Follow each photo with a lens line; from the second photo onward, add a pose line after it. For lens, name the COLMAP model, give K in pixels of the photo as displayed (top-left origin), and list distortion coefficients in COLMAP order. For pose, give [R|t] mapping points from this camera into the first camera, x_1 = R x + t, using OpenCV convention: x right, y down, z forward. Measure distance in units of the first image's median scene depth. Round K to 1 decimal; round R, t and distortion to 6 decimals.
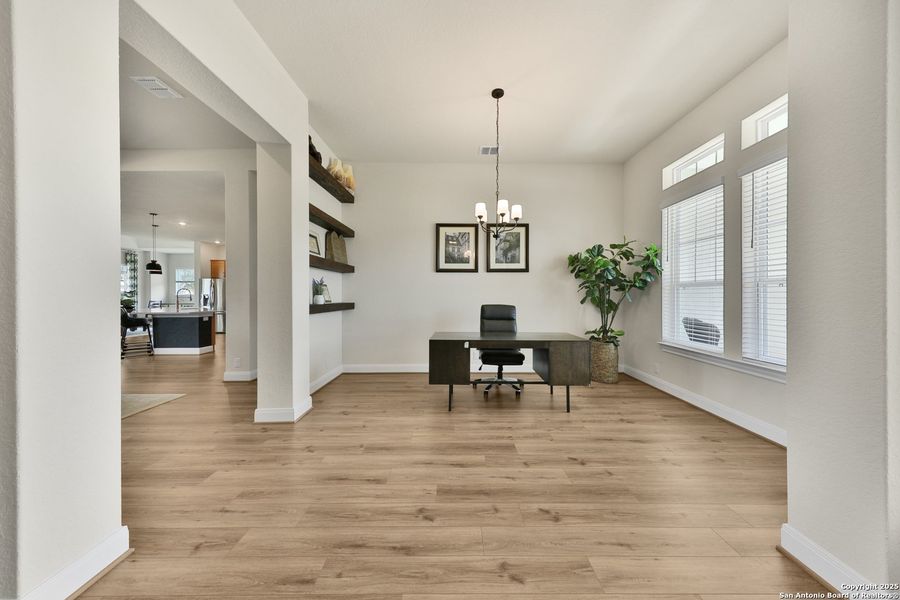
lens RADIAL K [[306.7, 0, 454.3], [0, 306.7, 295.5], [0, 0, 1]] dist [0.000884, 0.000016]
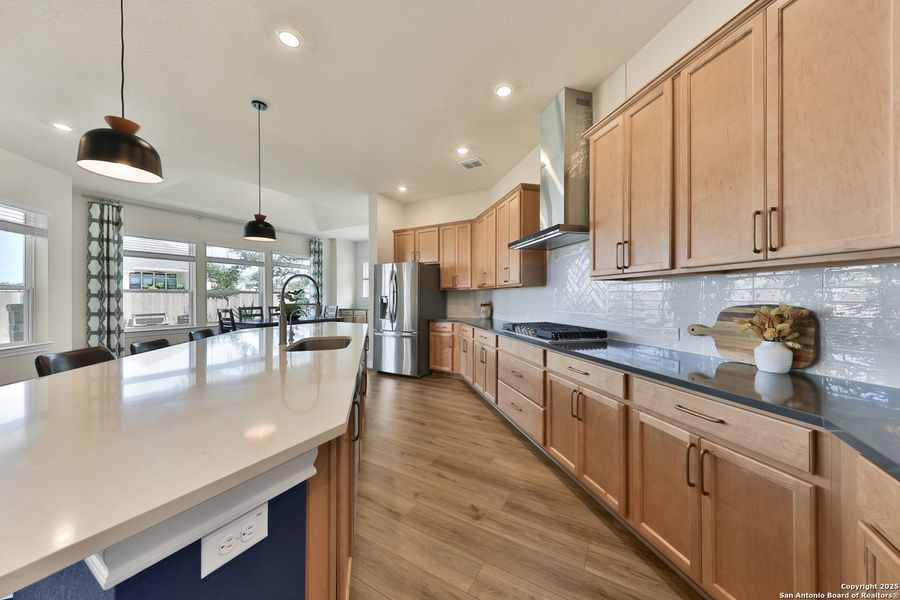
lens RADIAL K [[306.7, 0, 454.3], [0, 306.7, 295.5], [0, 0, 1]] dist [0.000884, 0.000016]
pose [[0.865463, -0.003604, -0.500961, -0.459758], [-0.000203, 0.999972, -0.007545, 0.000386], [0.500974, 0.006632, 0.865437, 0.622133]]
